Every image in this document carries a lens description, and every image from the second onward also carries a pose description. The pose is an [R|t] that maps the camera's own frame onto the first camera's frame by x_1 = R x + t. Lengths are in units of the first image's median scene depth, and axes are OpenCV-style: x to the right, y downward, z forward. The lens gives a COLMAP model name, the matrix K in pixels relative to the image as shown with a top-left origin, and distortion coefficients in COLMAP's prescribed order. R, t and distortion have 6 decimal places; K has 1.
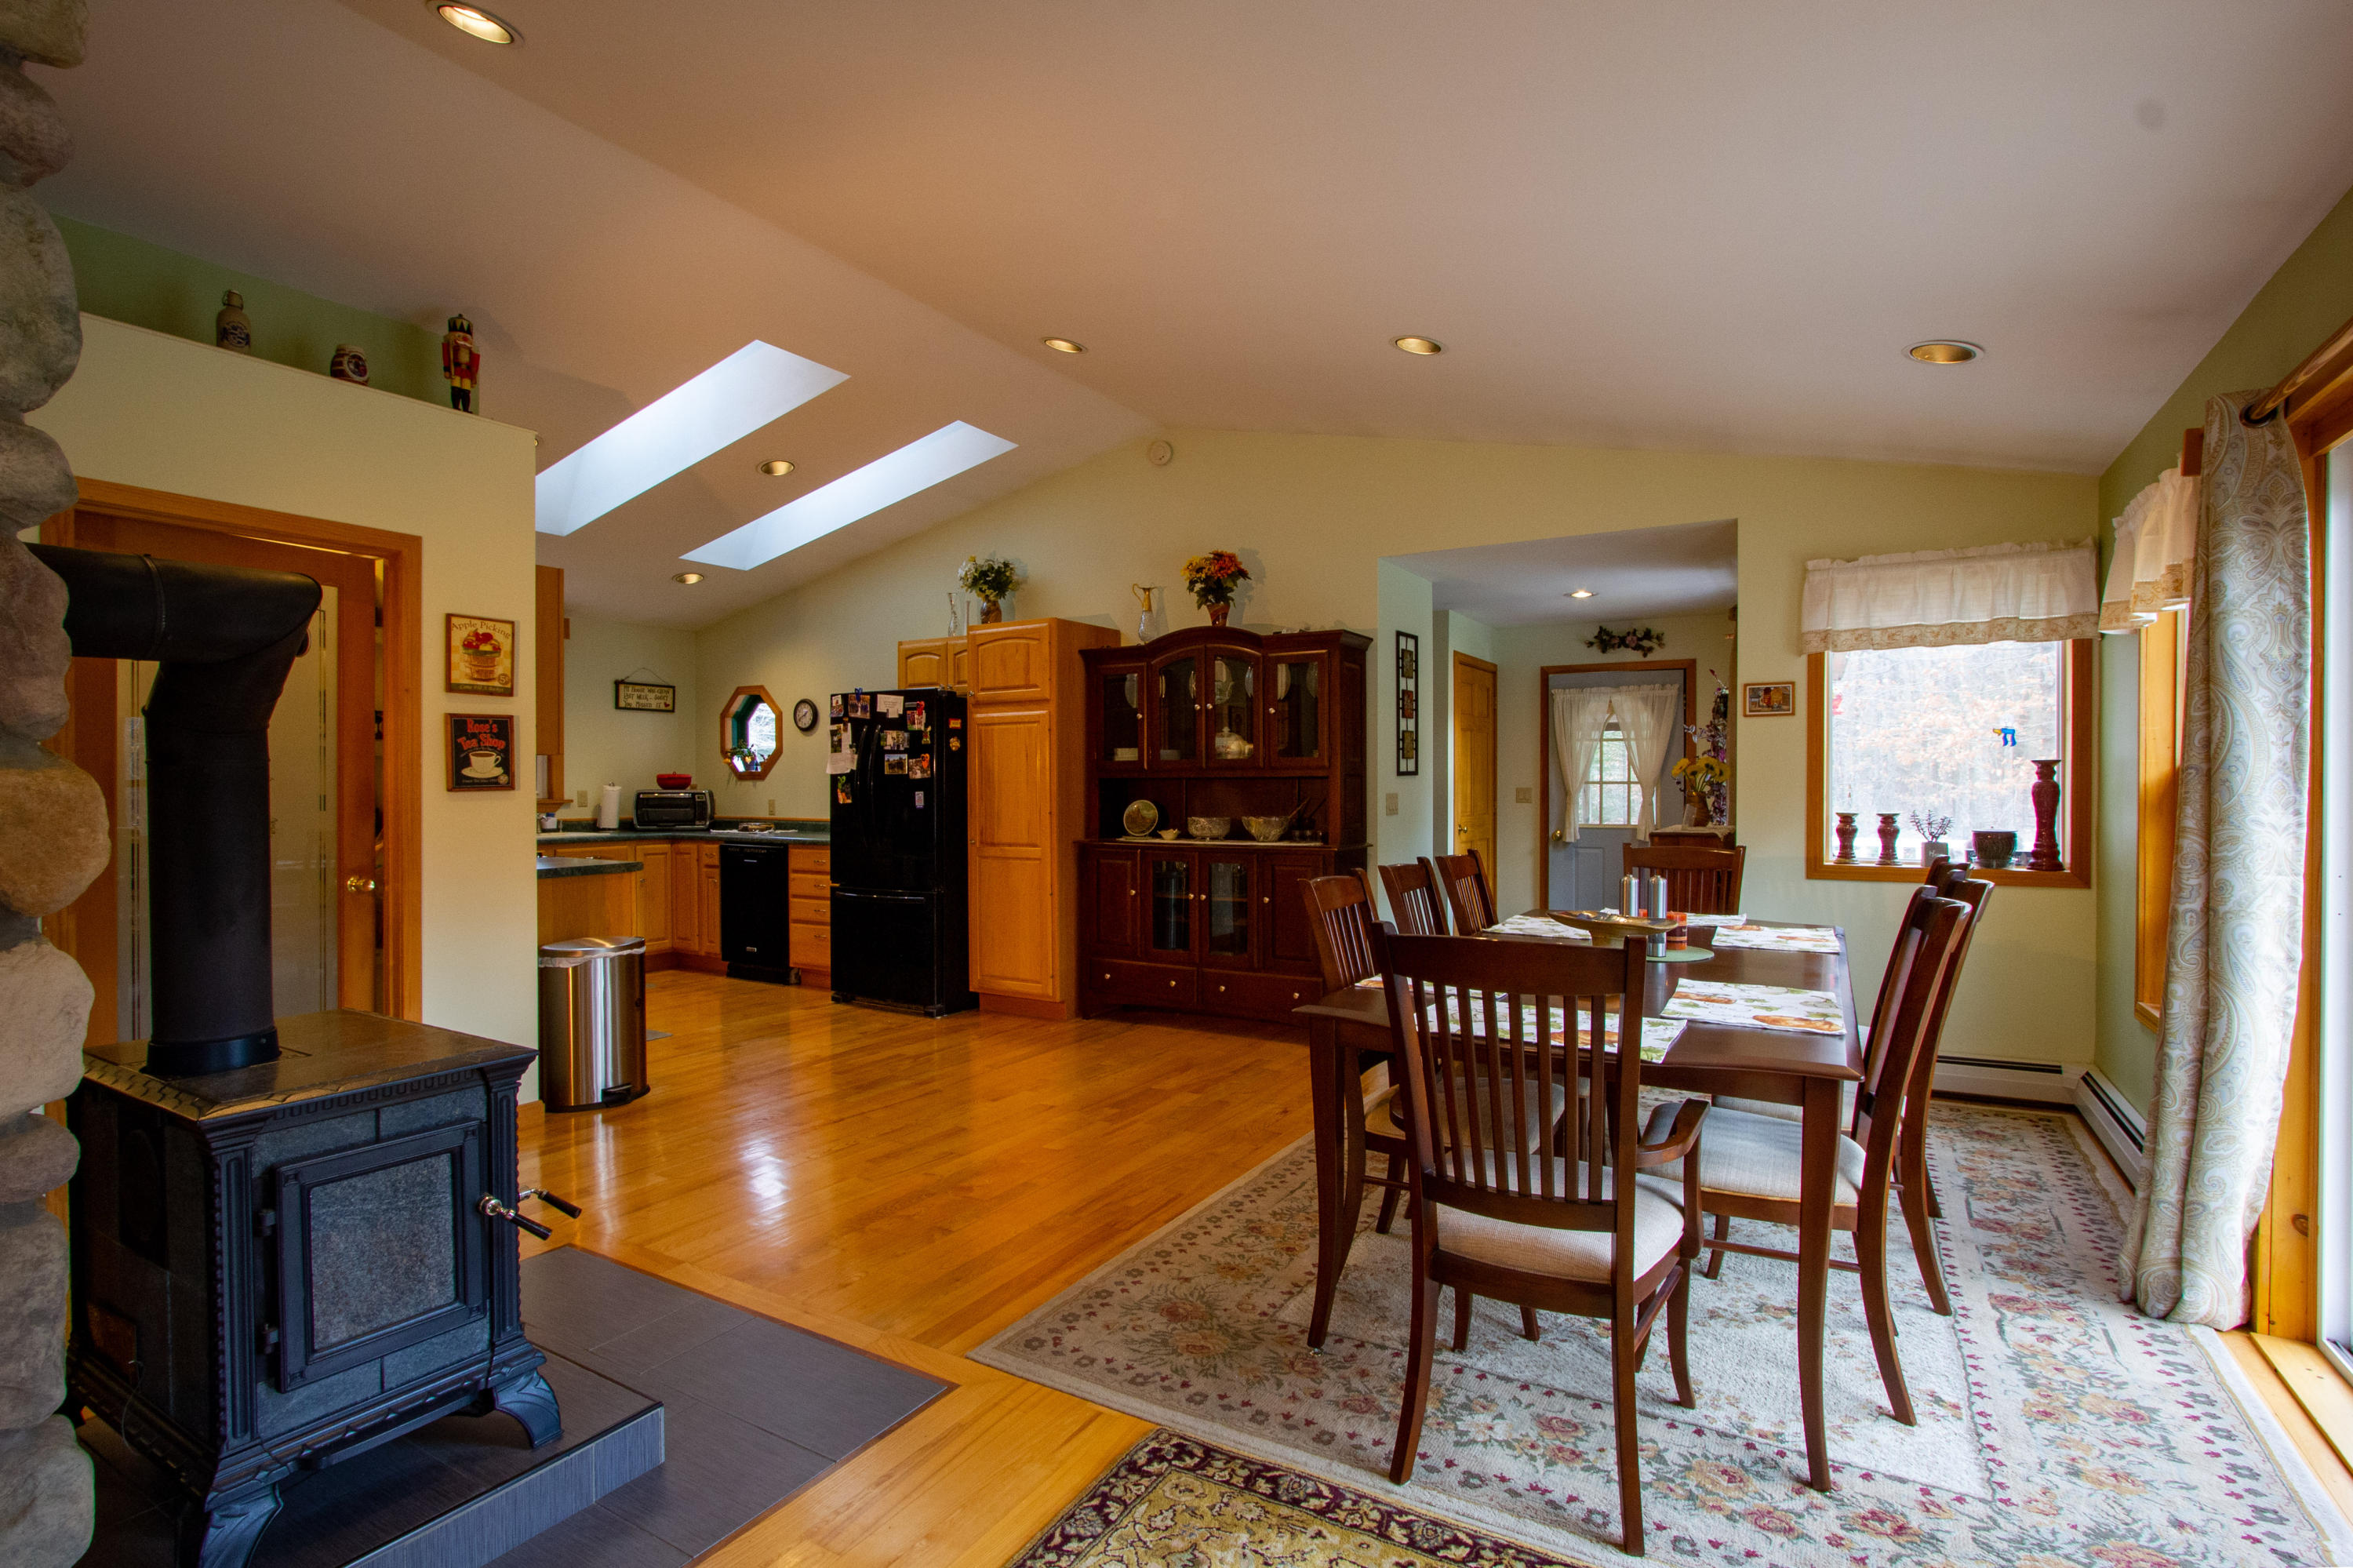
lens RADIAL K [[1126.3, 0, 1172.0], [0, 1126.3, 786.4], [0, 0, 1]] dist [-0.001345, 0.000110]
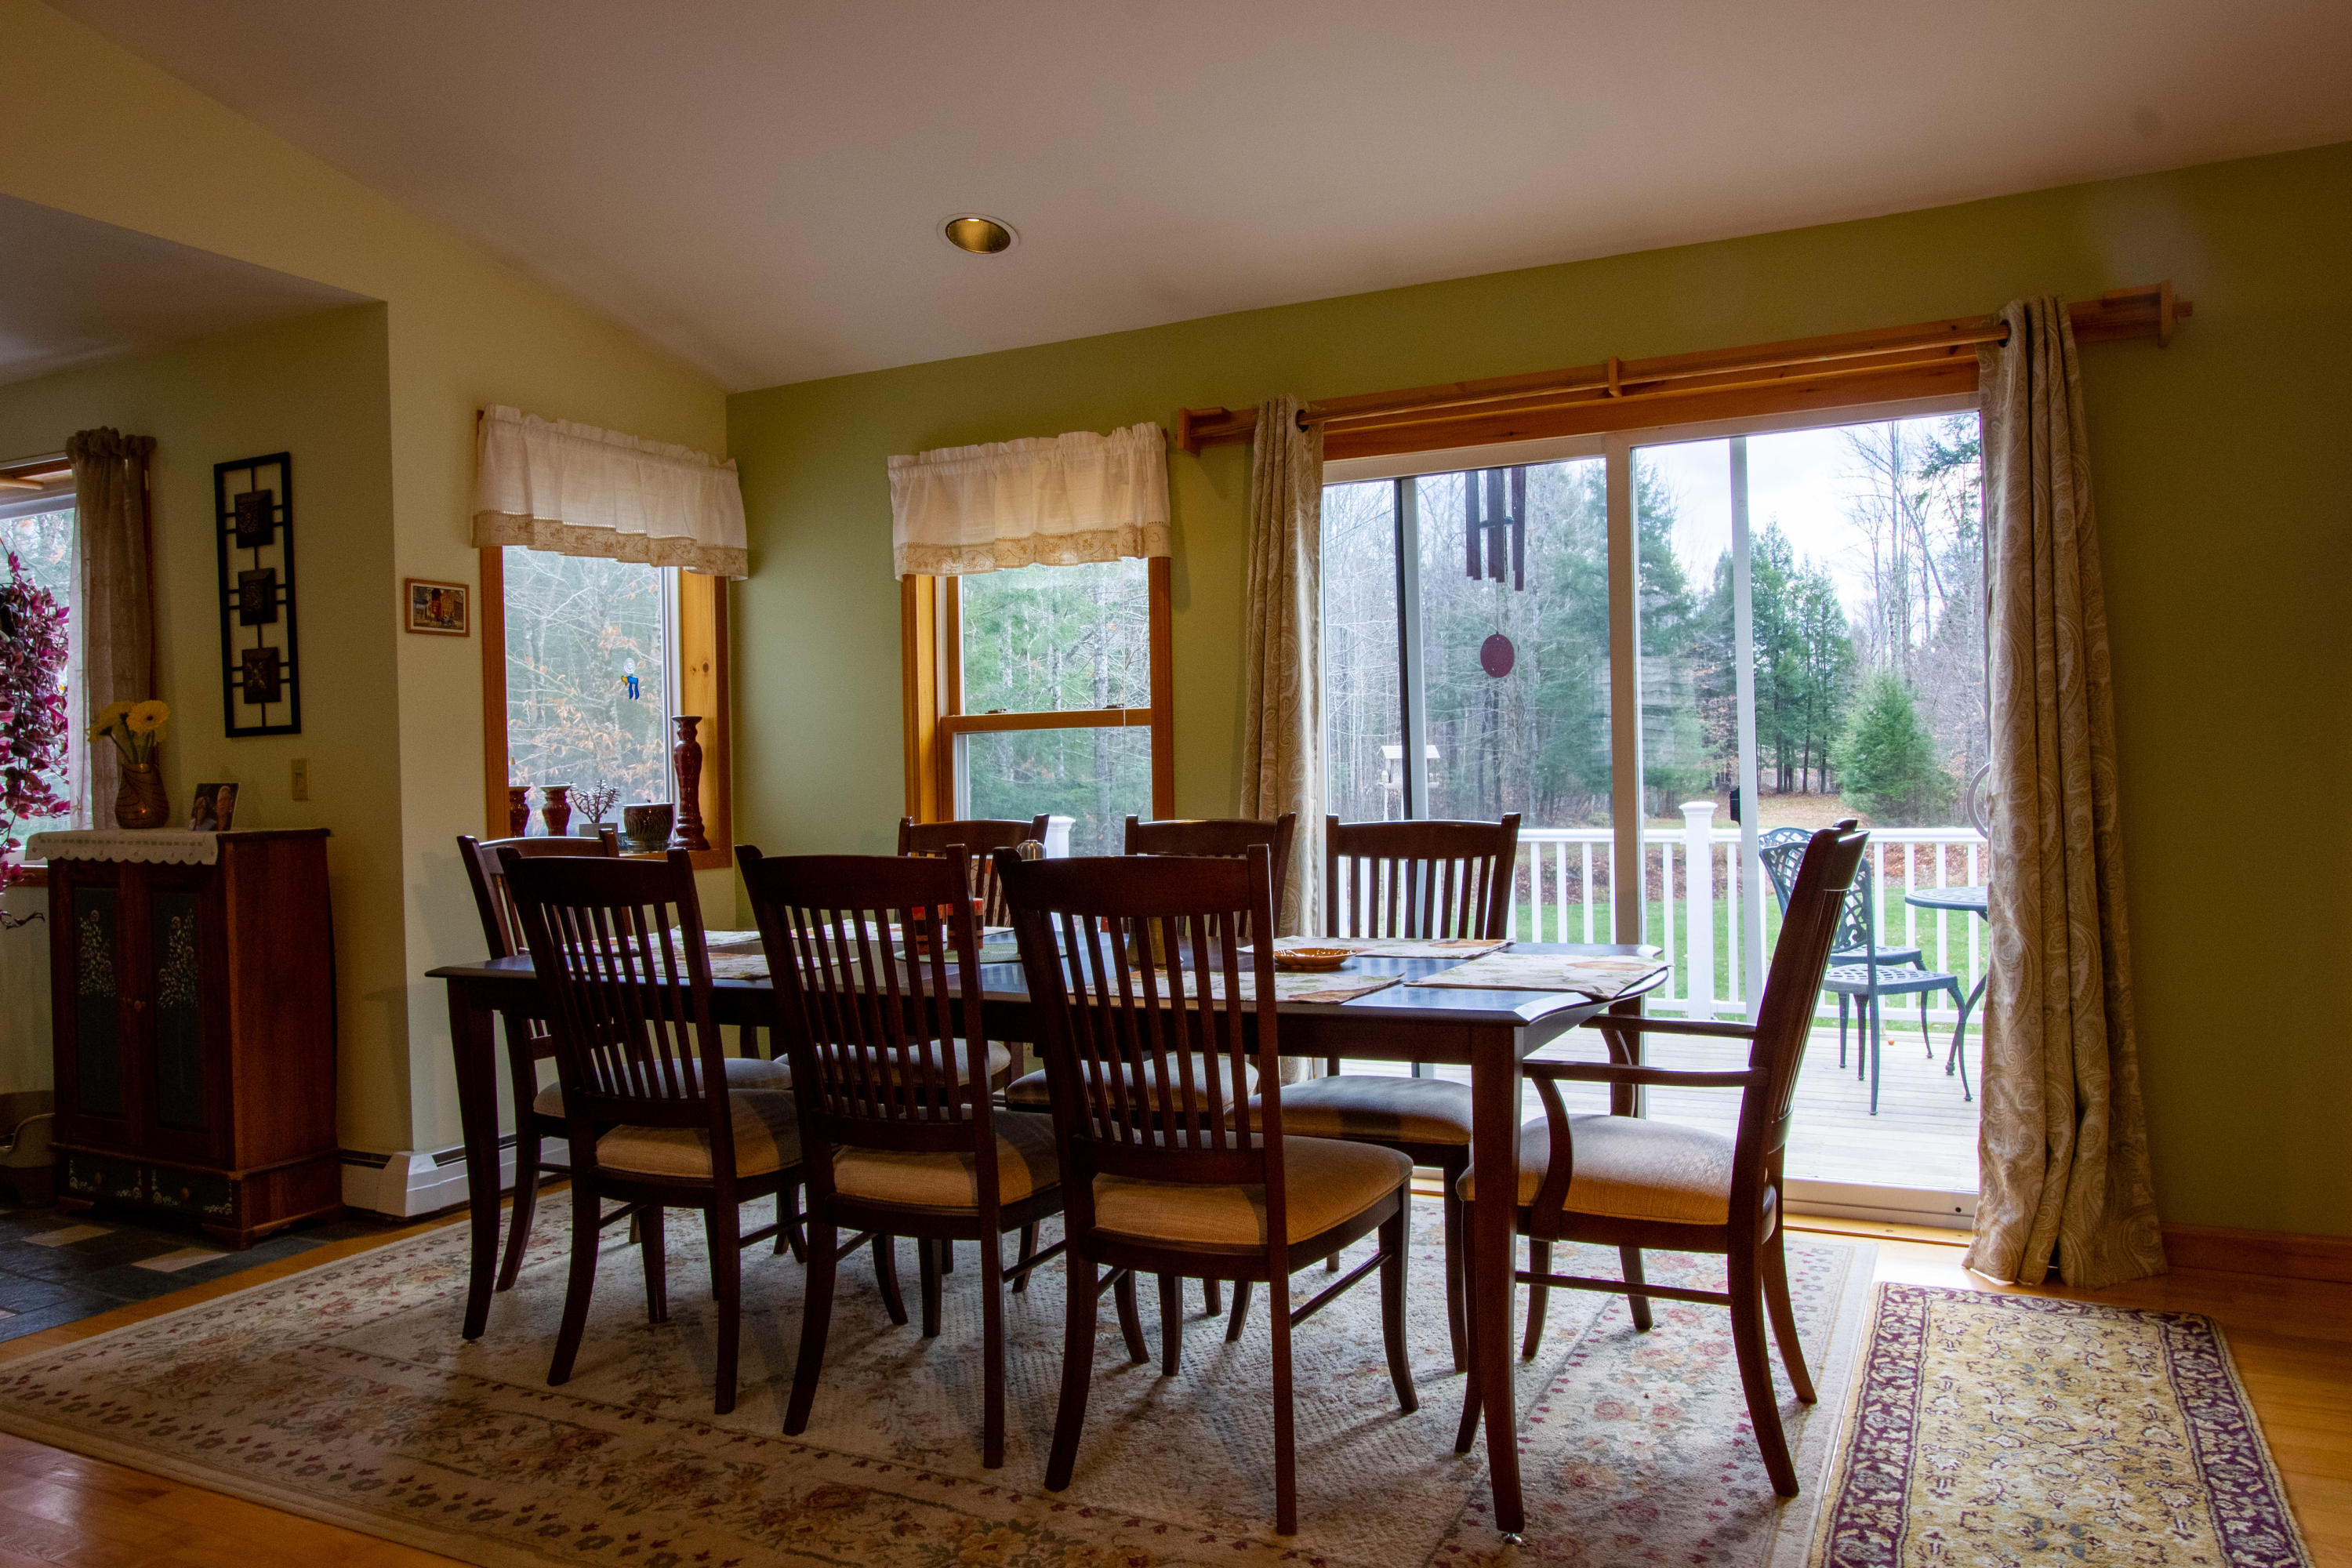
lens RADIAL K [[1020.7, 0, 1176.0], [0, 1020.7, 784.0], [0, 0, 1]] dist [-0.144656, 0.000007]
pose [[-0.228980, -0.033712, 0.972847, -0.048531], [0.032688, 0.998570, 0.042298, 0.010115], [-0.972882, 0.041486, -0.227550, 0.720163]]
